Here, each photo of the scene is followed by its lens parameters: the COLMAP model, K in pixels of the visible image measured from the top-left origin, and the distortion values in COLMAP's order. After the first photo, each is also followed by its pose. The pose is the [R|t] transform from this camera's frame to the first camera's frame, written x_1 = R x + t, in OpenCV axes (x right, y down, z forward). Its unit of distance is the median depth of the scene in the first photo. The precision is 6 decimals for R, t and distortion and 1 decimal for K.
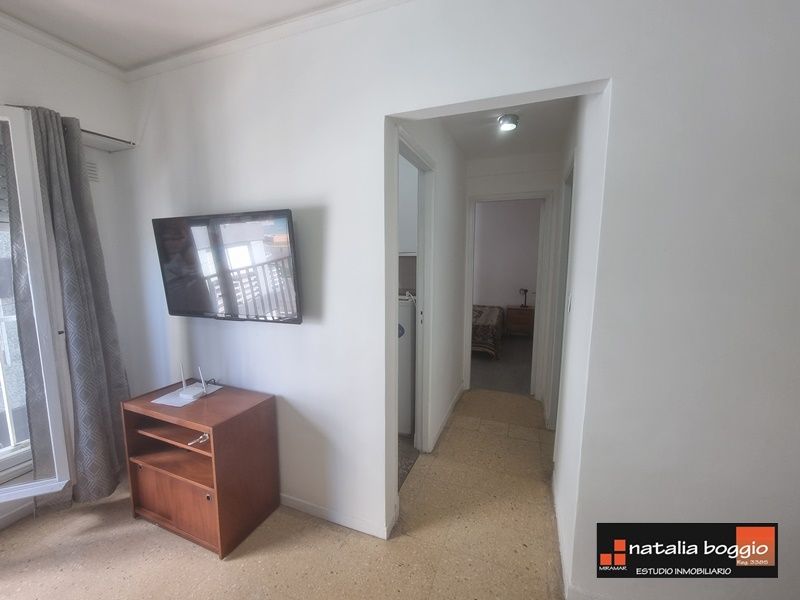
lens RADIAL K [[322.6, 0, 399.3], [0, 322.6, 299.0], [0, 0, 1]] dist [-0.000710, -0.000036]
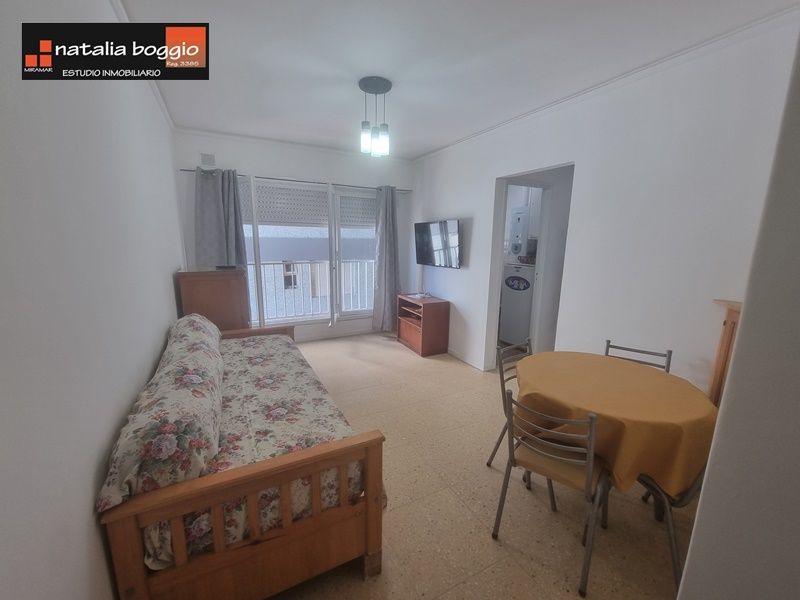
lens RADIAL K [[322.6, 0, 399.4], [0, 322.6, 299.6], [0, 0, 1]] dist [-0.000710, -0.000036]
pose [[0.749032, 0.132657, -0.649118, 0.842504], [-0.094989, 0.991130, 0.092942, 0.115368], [0.655689, -0.007958, 0.754989, -0.961139]]
